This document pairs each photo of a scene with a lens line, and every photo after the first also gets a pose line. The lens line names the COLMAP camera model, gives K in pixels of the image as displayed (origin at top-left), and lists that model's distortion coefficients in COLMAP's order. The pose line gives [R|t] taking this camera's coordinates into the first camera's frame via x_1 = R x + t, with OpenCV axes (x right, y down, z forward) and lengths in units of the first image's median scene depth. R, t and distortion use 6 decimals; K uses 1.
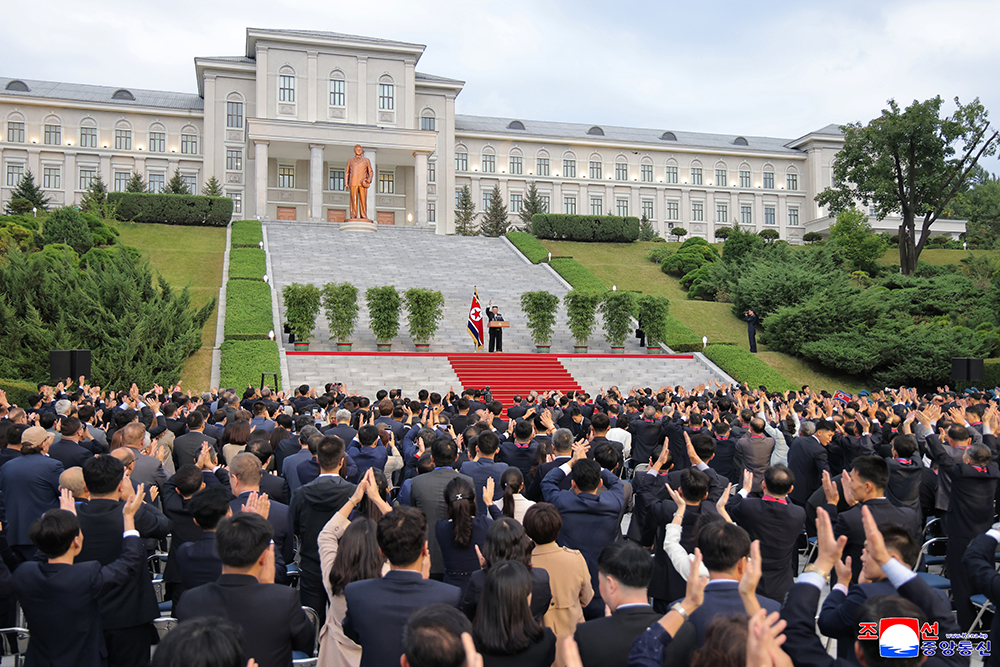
lens RADIAL K [[842.0, 0, 500.0], [0, 842.0, 333.5], [0, 0, 1]] dist [-0.063558, -0.004600]
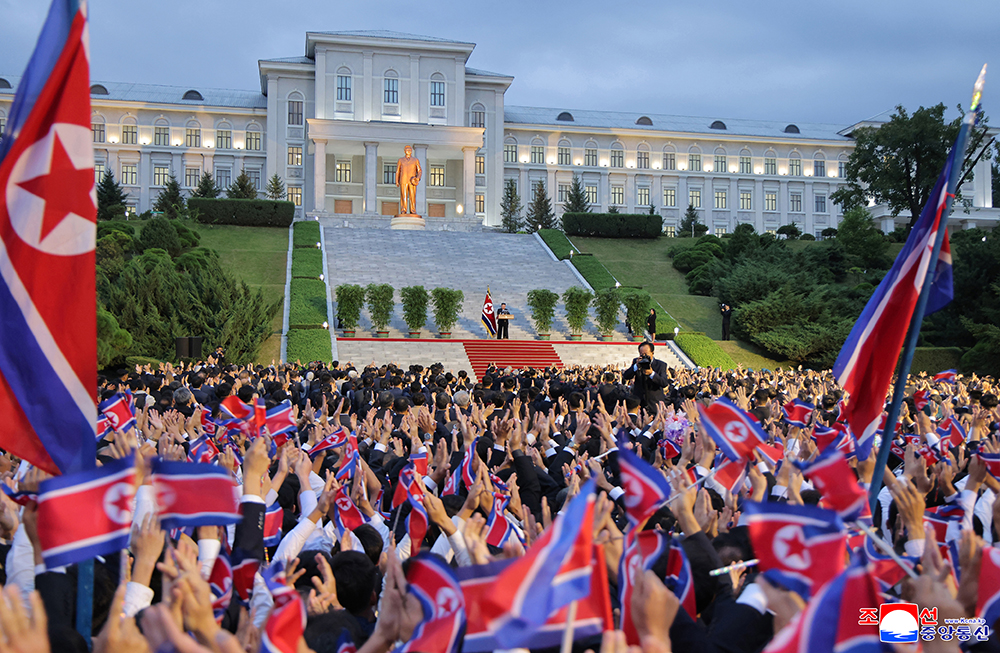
lens RADIAL K [[879.4, 0, 500.1], [0, 879.4, 347.0], [0, 0, 1]] dist [-0.112752, 0.003199]
pose [[0.997116, 0.007191, -0.075557, 0.047239], [-0.004693, 0.999438, 0.033182, -0.005056], [0.075753, -0.032731, 0.996589, -0.157144]]
